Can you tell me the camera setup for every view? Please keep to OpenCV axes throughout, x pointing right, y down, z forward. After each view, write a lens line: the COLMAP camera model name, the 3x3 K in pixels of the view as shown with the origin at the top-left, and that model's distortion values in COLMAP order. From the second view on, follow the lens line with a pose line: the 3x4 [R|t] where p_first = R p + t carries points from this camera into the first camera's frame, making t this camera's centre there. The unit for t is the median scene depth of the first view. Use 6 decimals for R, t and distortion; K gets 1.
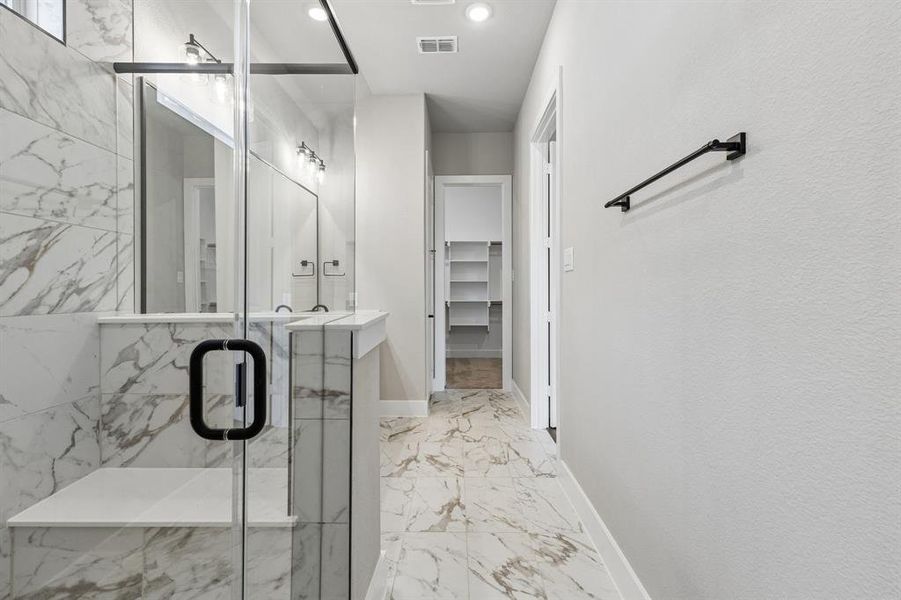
lens RADIAL K [[414.7, 0, 455.4], [0, 414.7, 298.4], [0, 0, 1]] dist [0.004092, 0.000015]
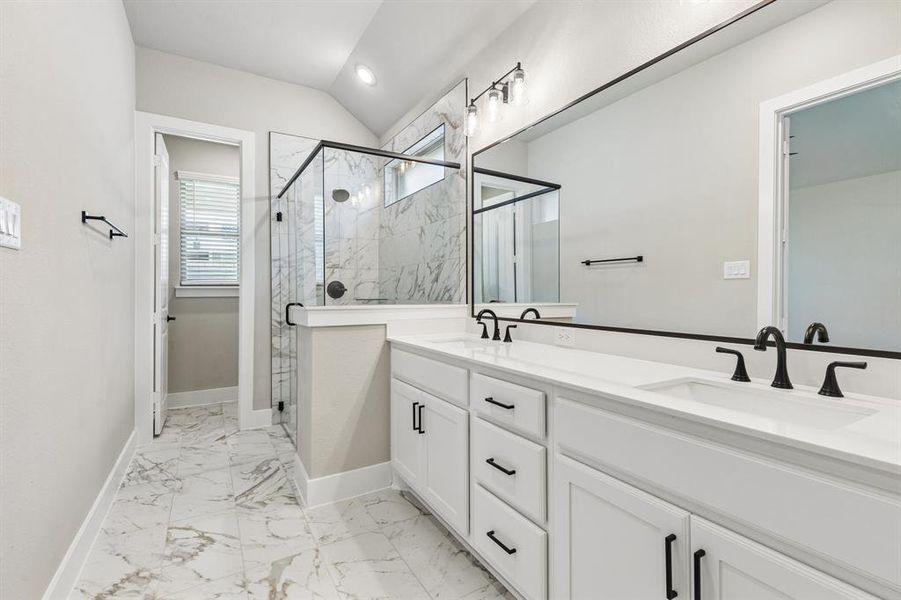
lens RADIAL K [[414.7, 0, 452.1], [0, 414.7, 293.5], [0, 0, 1]] dist [0.004092, 0.000015]
pose [[-0.858502, 0.000671, -0.512809, 0.120548], [-0.008510, 0.999843, 0.015556, -0.031469], [0.512739, 0.017719, -0.858362, 2.383301]]
